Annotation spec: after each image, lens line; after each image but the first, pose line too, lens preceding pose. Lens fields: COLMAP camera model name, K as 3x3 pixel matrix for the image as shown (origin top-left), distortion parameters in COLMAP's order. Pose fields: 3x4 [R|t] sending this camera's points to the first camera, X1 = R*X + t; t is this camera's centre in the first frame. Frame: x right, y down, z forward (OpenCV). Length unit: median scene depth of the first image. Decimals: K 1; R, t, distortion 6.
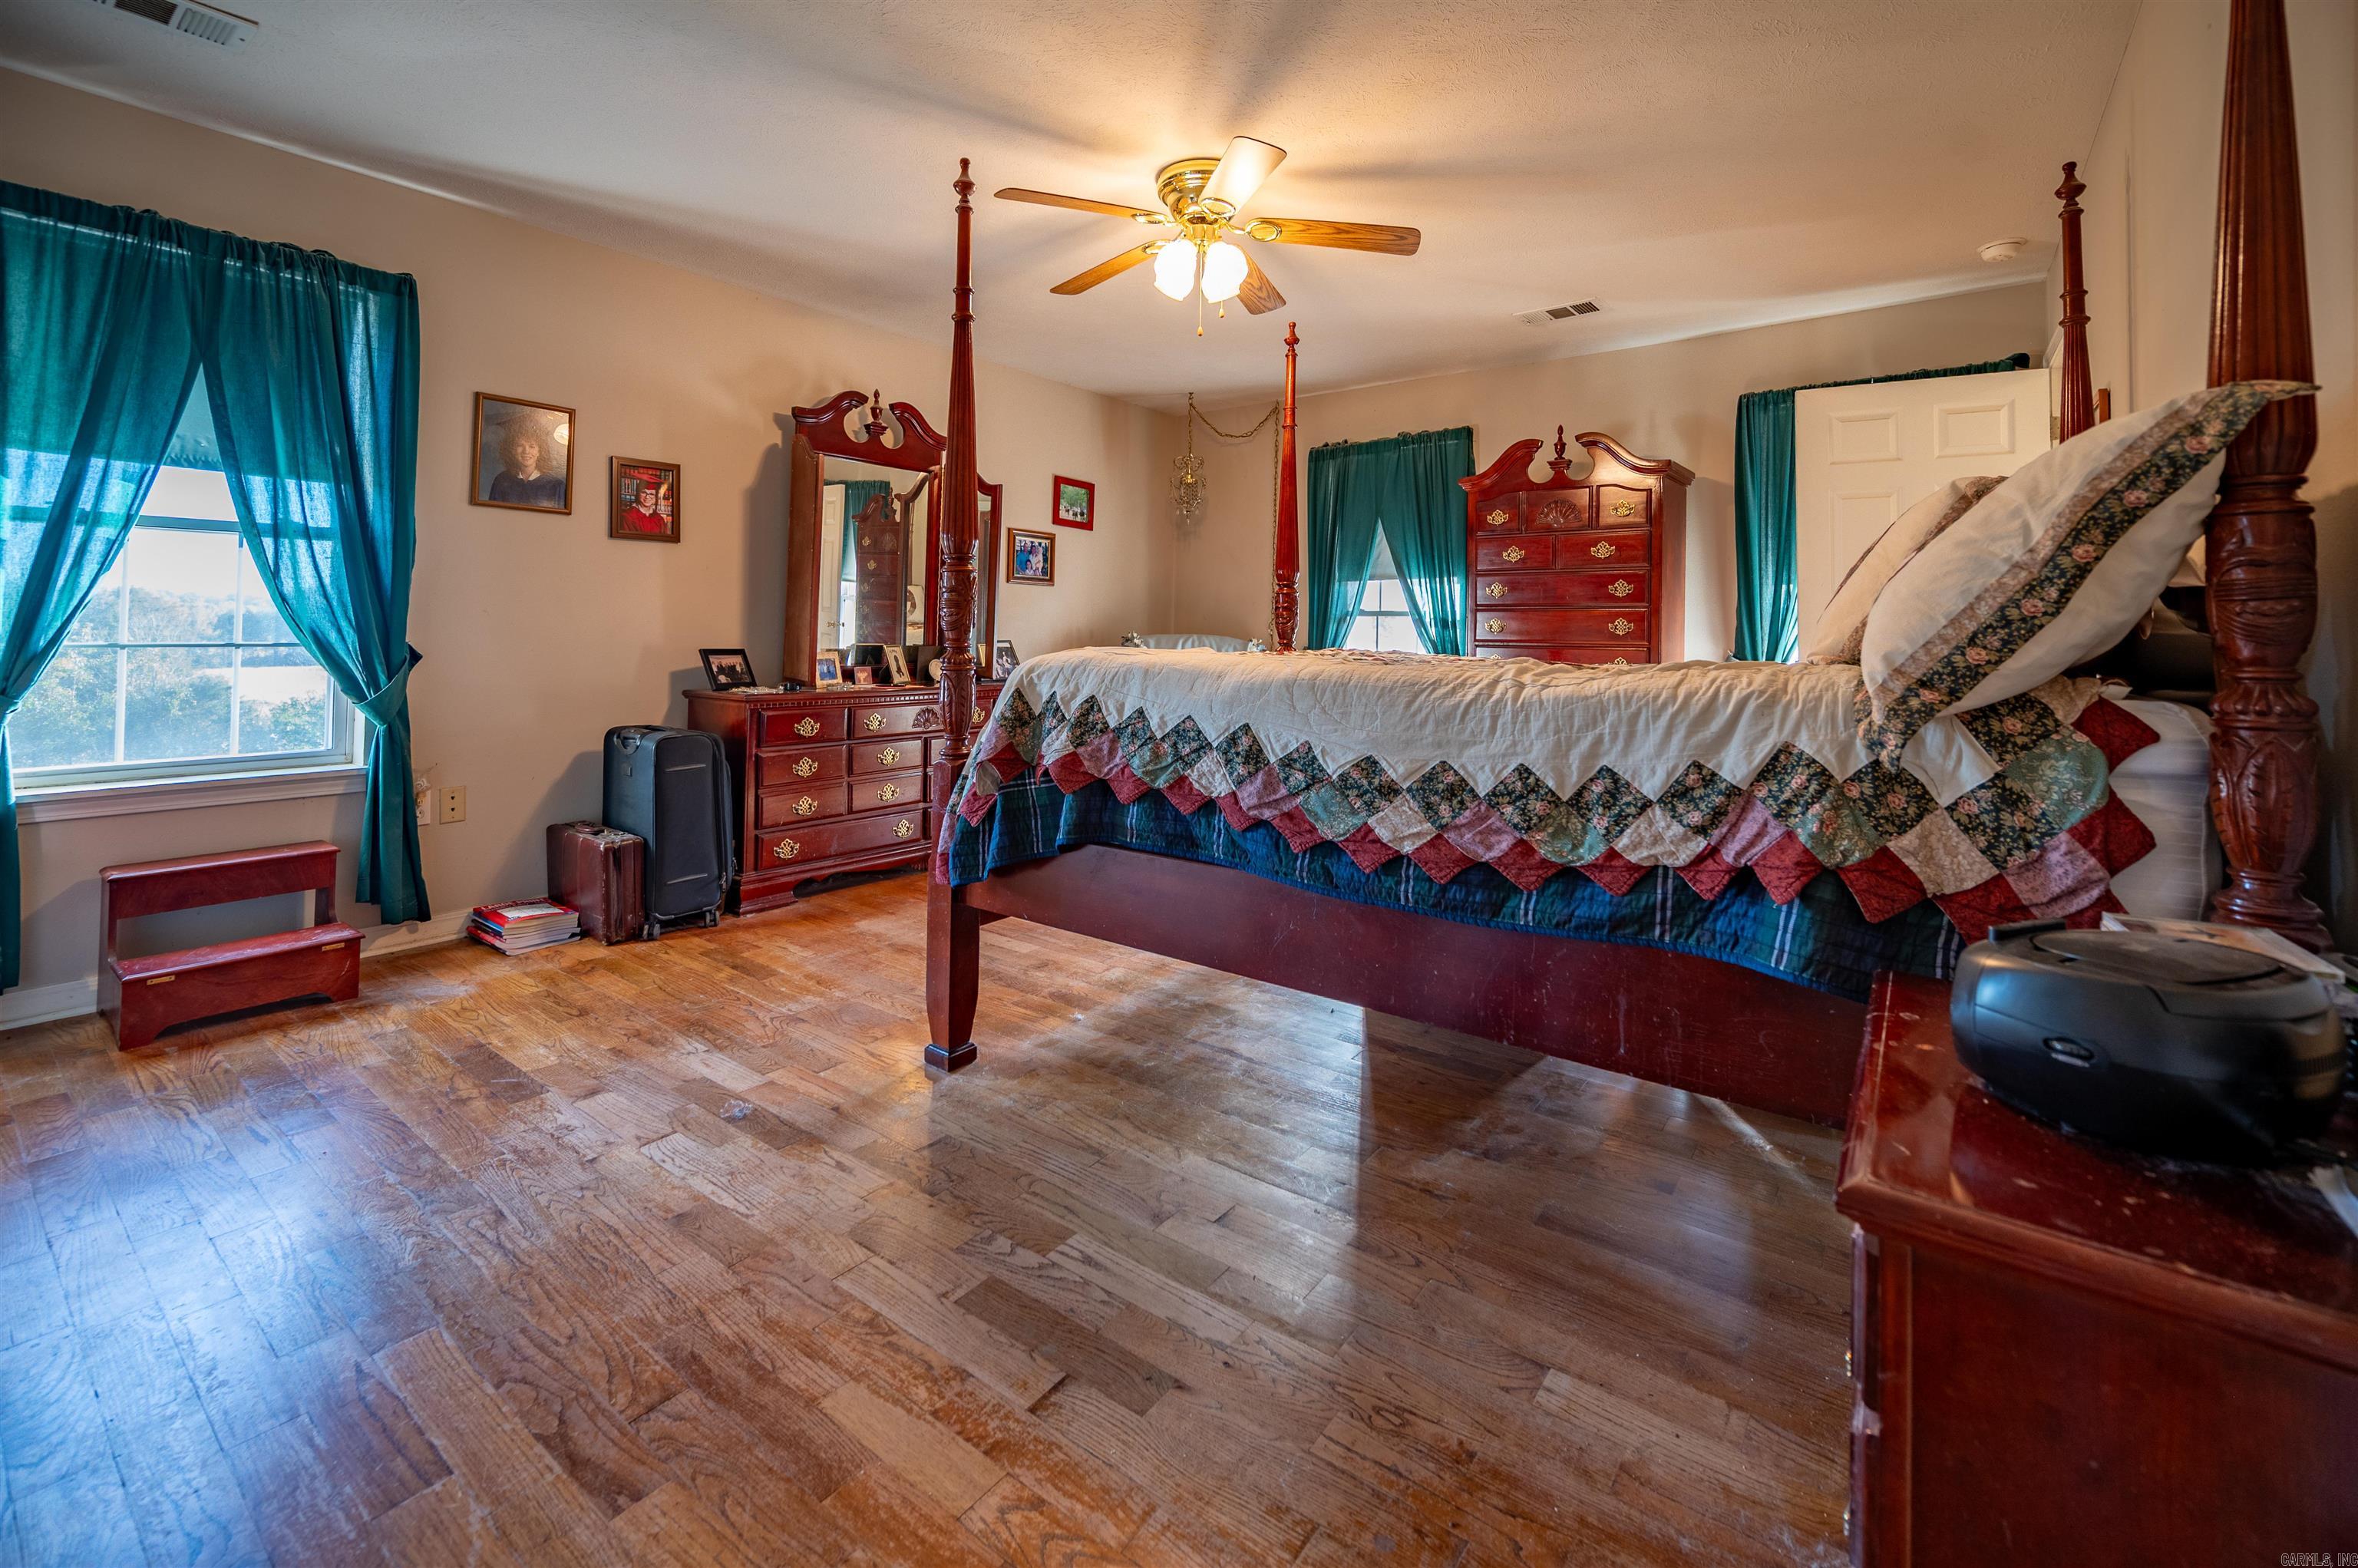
lens RADIAL K [[978.8, 0, 1184.2], [0, 978.8, 627.5], [0, 0, 1]] dist [0.000561, -0.000675]
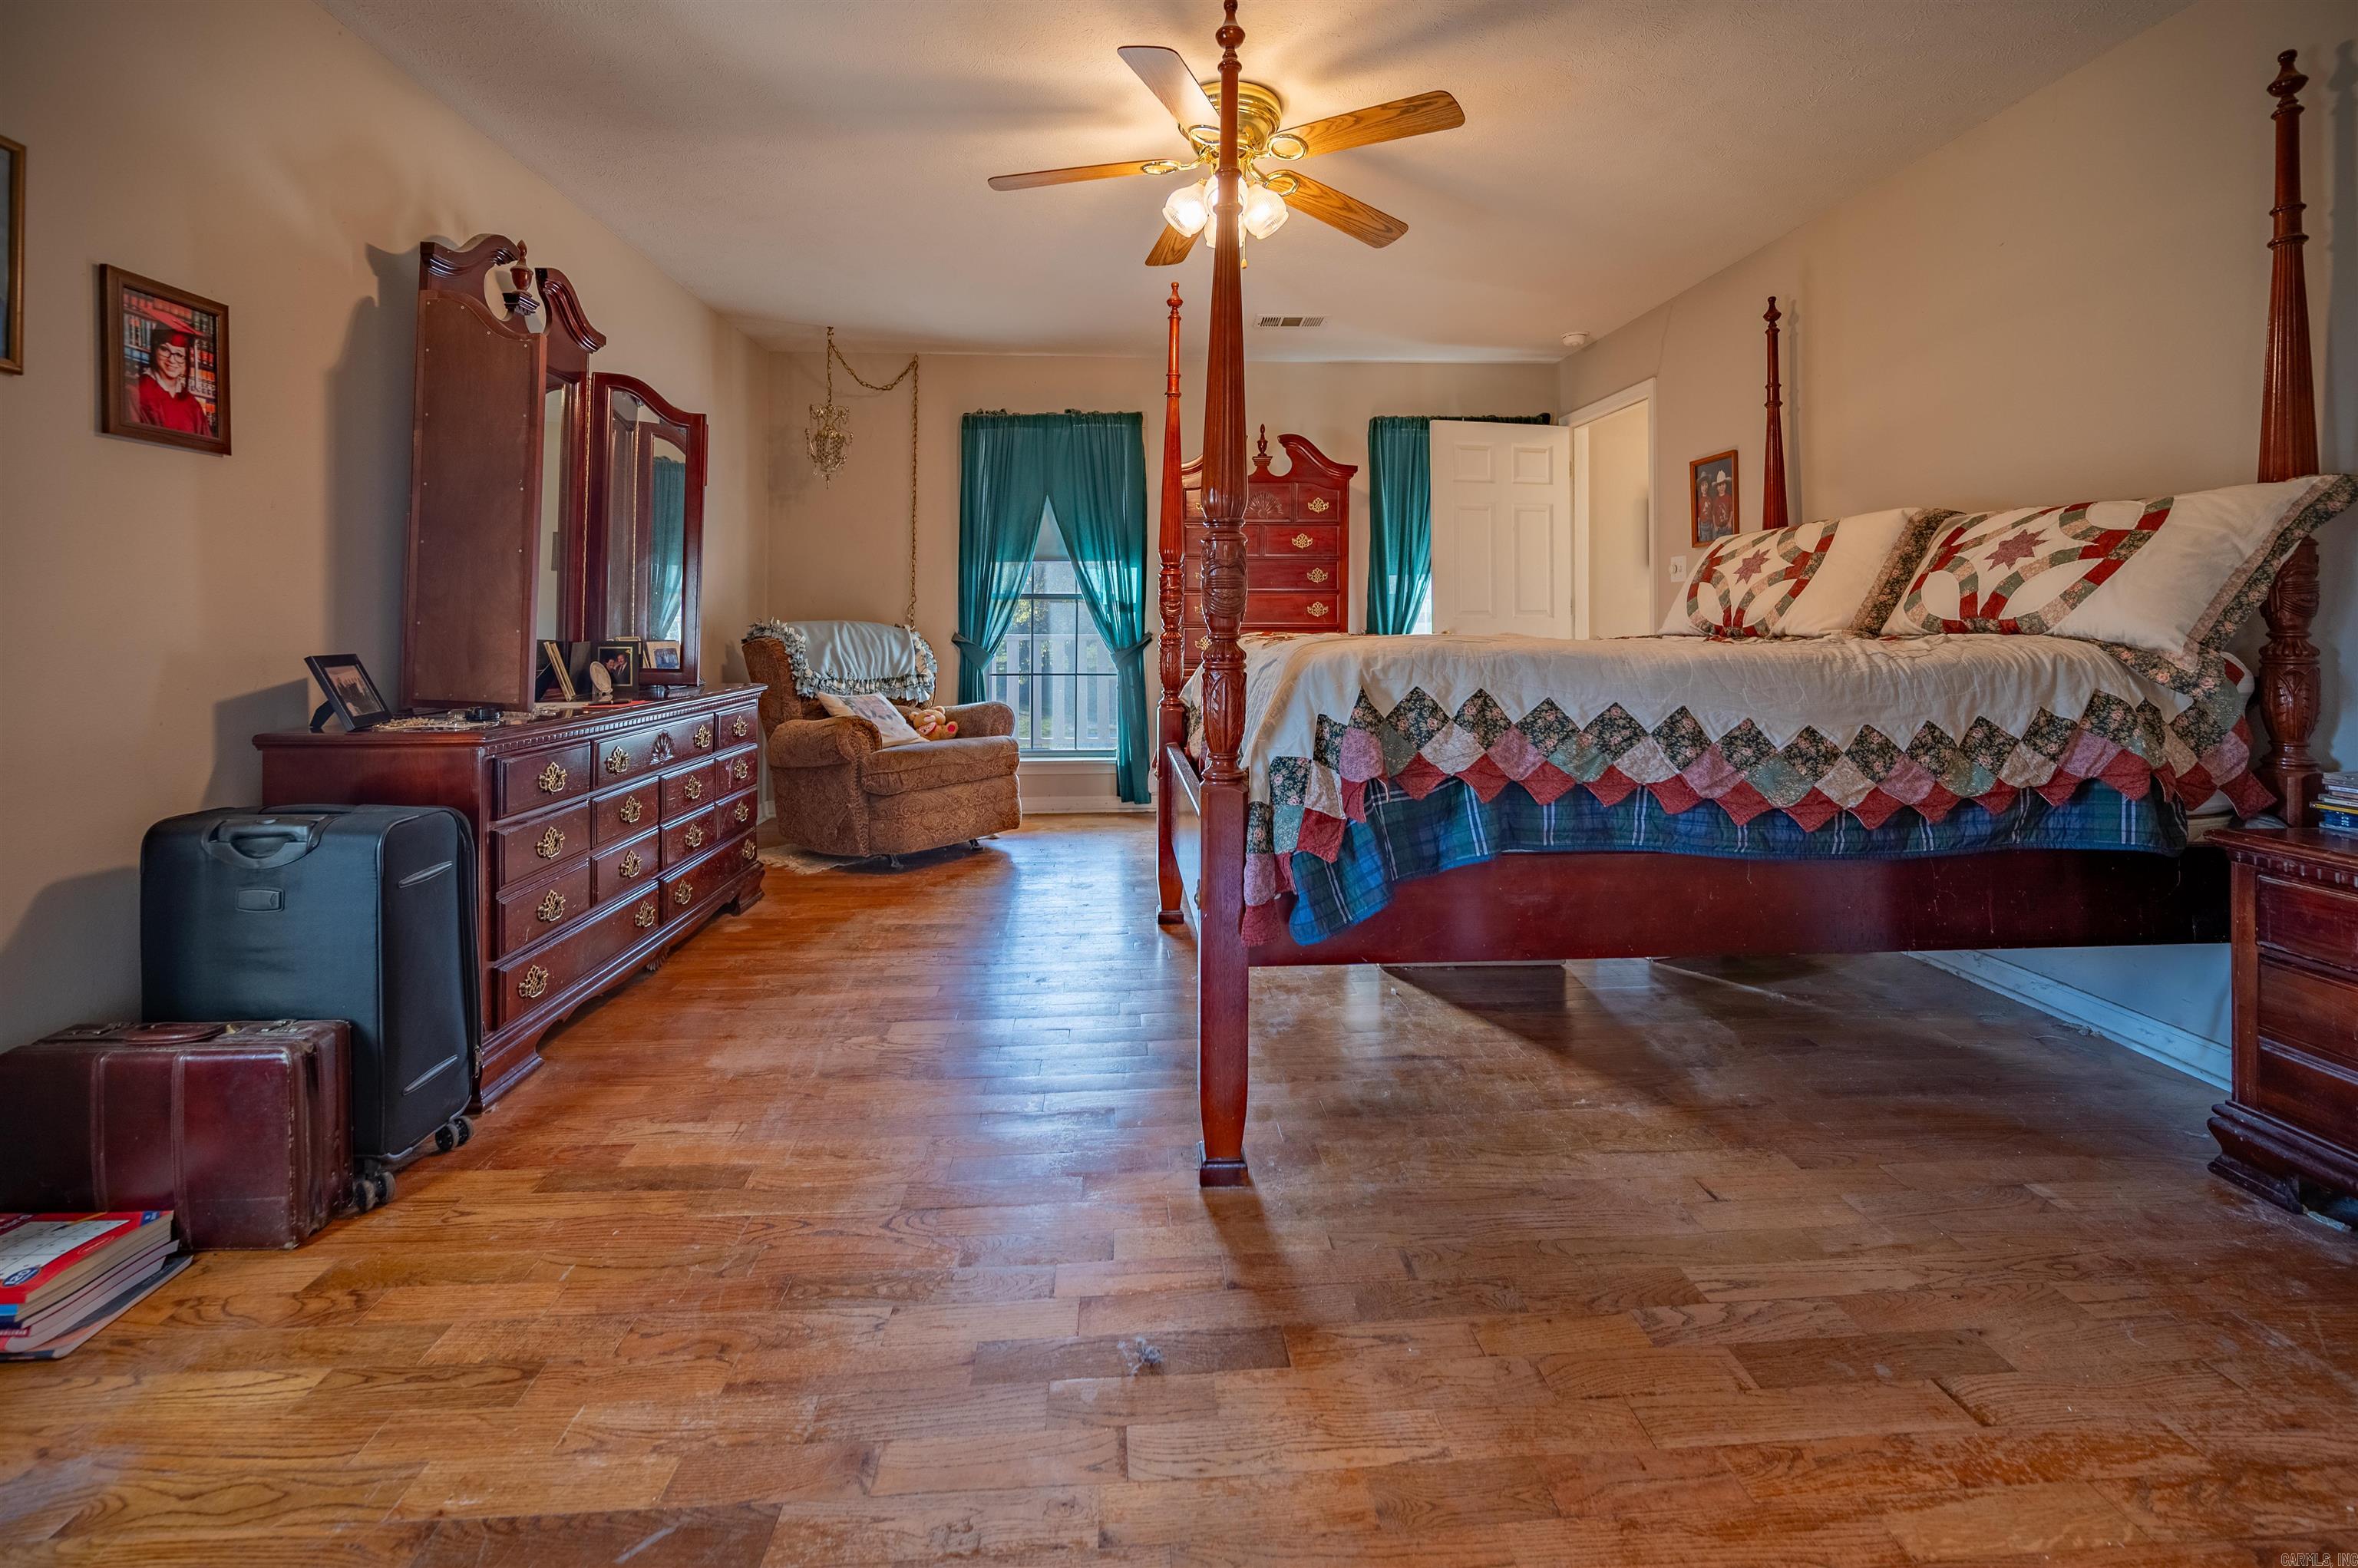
lens RADIAL K [[978.8, 0, 1192.9], [0, 978.8, 628.7], [0, 0, 1]] dist [0.000561, -0.000675]
pose [[0.762145, -0.016357, 0.647200, -1.018338], [0.004250, 0.999786, 0.020262, -0.005053], [-0.647393, -0.012692, 0.762051, 0.583909]]
